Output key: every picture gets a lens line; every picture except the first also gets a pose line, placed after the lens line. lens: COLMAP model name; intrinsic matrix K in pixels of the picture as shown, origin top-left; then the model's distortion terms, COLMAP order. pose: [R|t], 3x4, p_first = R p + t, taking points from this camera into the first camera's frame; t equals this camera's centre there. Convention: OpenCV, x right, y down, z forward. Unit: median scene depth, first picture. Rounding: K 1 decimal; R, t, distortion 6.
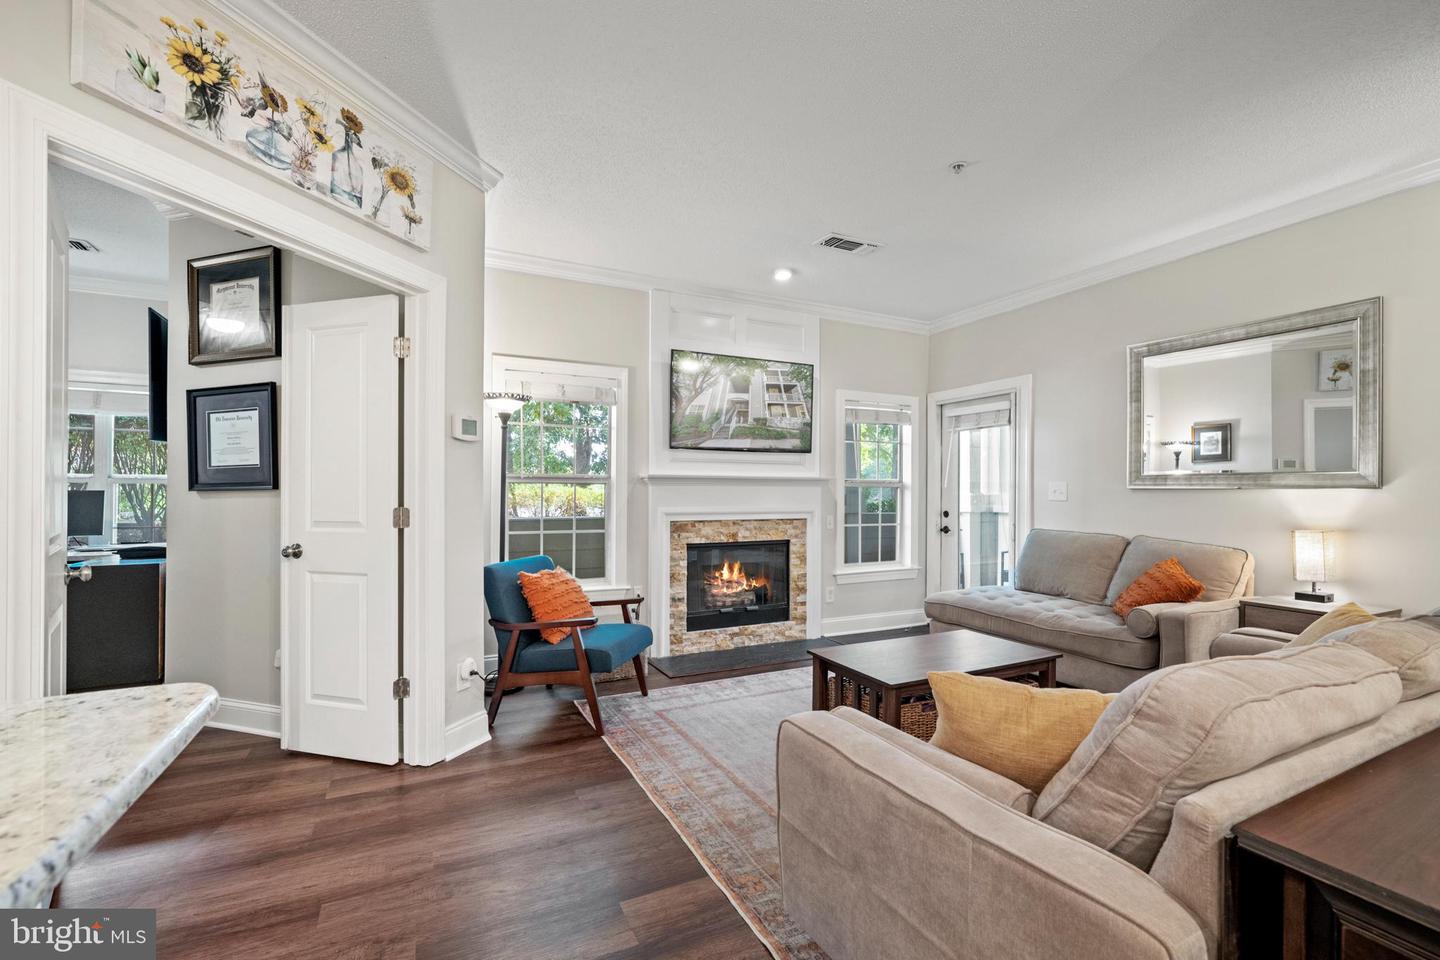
lens RADIAL K [[616.7, 0, 722.3], [0, 616.7, 489.4], [0, 0, 1]] dist [-0.007509, 0.001280]
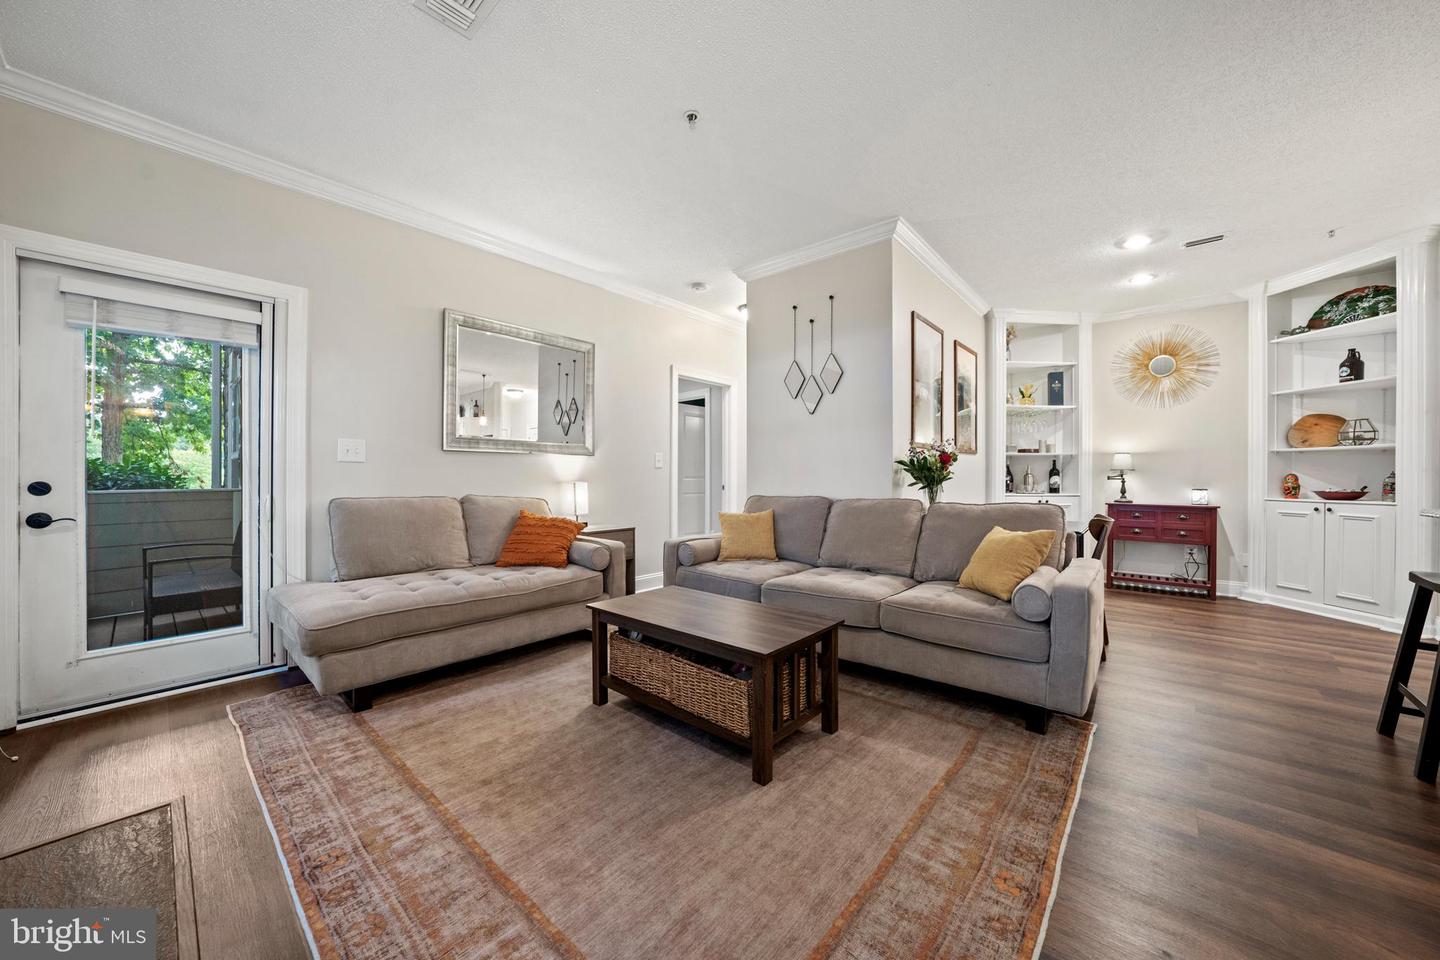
lens RADIAL K [[513.9, 0, 716.3], [0, 513.9, 475.0], [0, 0, 1]] dist [-0.015430, 0.001459]
pose [[-0.380790, -0.001921, 0.924660, -0.260505], [-0.004428, 0.999990, 0.000254, 0.034773], [-0.924651, -0.003997, -0.380795, 0.848574]]
